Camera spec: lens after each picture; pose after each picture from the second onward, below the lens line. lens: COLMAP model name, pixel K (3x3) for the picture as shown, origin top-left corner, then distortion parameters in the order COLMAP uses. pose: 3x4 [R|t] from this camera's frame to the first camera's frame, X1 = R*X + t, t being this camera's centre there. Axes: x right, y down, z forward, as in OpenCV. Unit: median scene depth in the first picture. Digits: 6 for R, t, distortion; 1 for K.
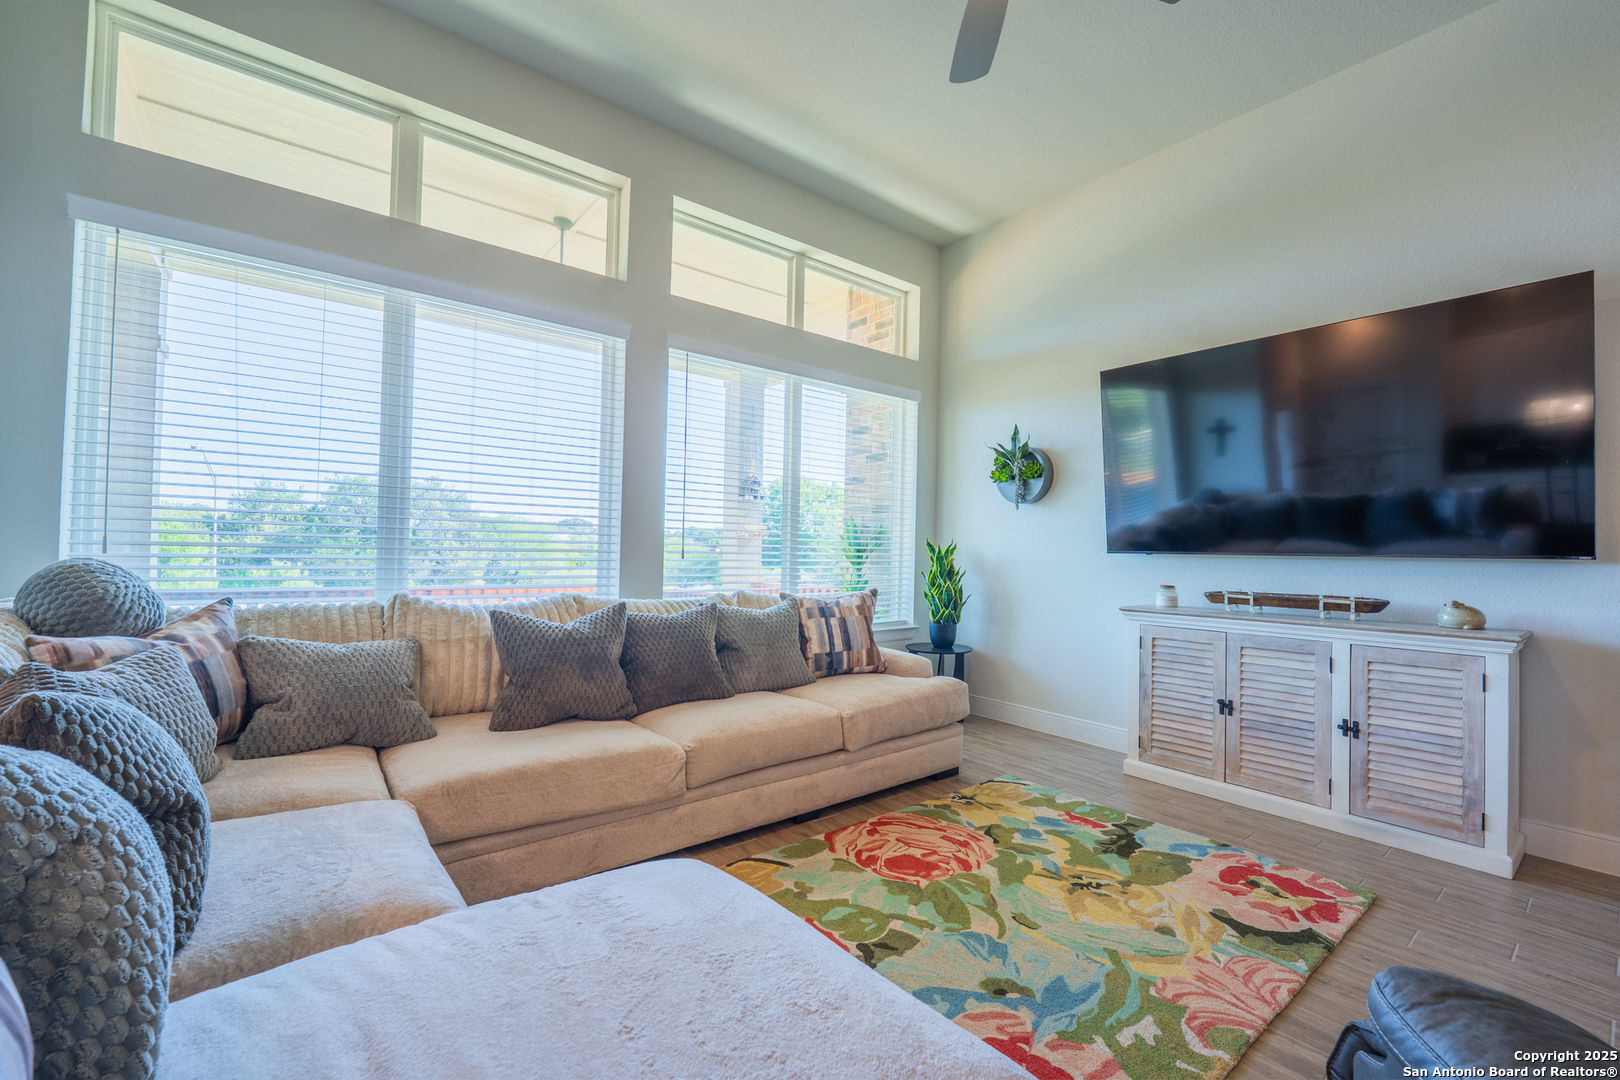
lens RADIAL K [[668.0, 0, 784.3], [0, 668.0, 537.8], [0, 0, 1]] dist [-0.012561, -0.000282]
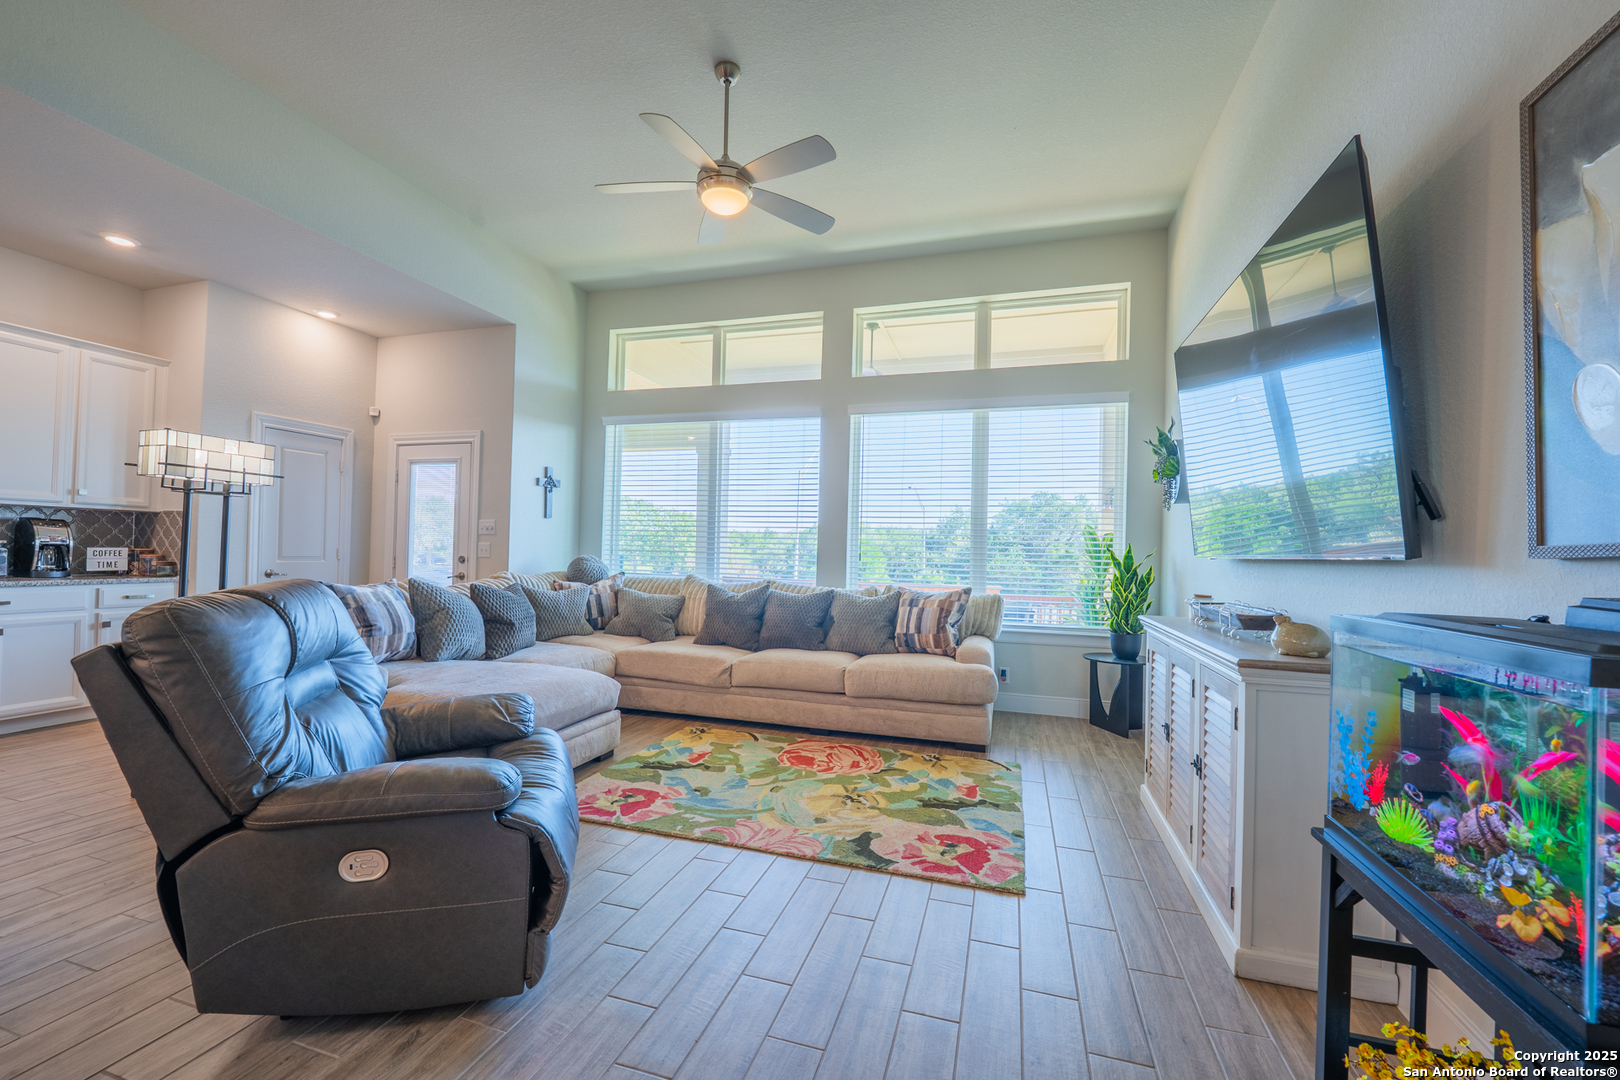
lens RADIAL K [[667.5, 0, 799.5], [0, 667.5, 543.1], [0, 0, 1]] dist [-0.005737, -0.003977]
pose [[0.568769, -0.014908, -0.822362, 1.345905], [0.000676, 0.999844, -0.017658, 0.025041], [0.822497, 0.009488, 0.568690, 0.122804]]
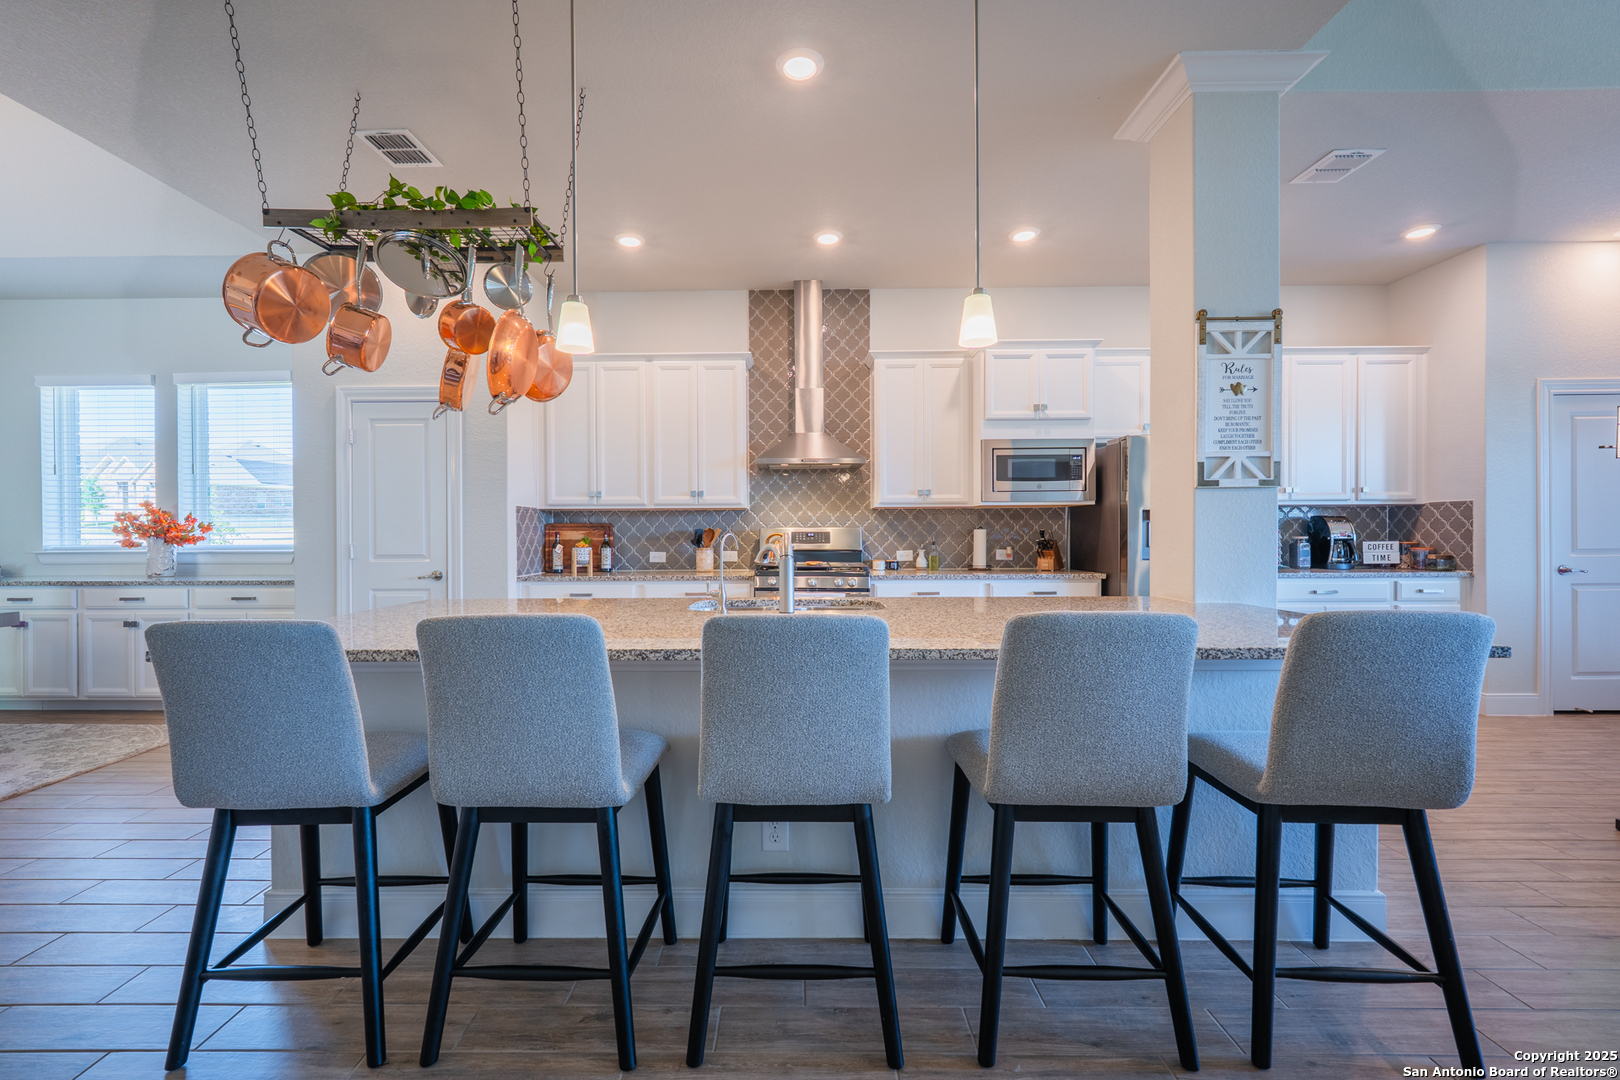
lens RADIAL K [[667.5, 0, 799.5], [0, 667.5, 543.1], [0, 0, 1]] dist [-0.005737, -0.003977]
pose [[-0.620565, -0.003776, -0.784146, 1.284209], [0.007906, 0.999907, -0.011072, 0.017658], [0.784115, -0.013071, -0.620478, -0.466621]]
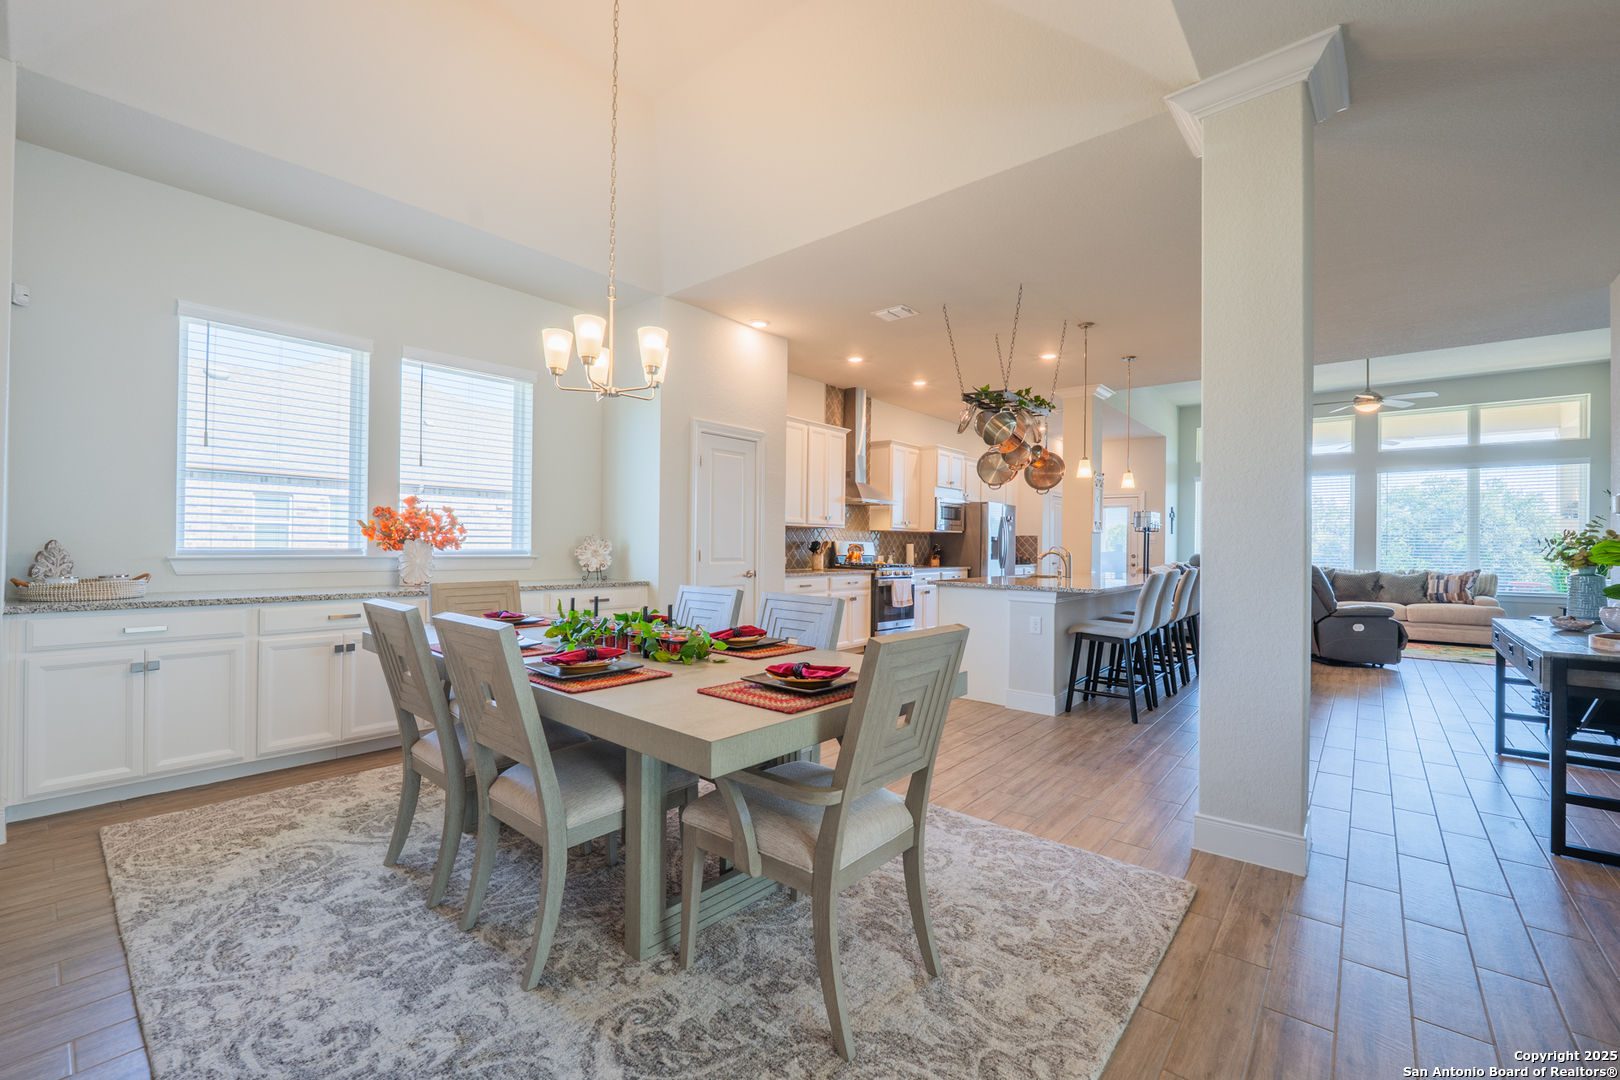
lens RADIAL K [[667.5, 0, 799.5], [0, 667.5, 543.1], [0, 0, 1]] dist [-0.005737, -0.003977]
pose [[0.201919, -0.016545, -0.979262, 2.677735], [0.006991, 0.999856, -0.015451, 0.006982], [0.979377, -0.003726, 0.202006, -2.445313]]
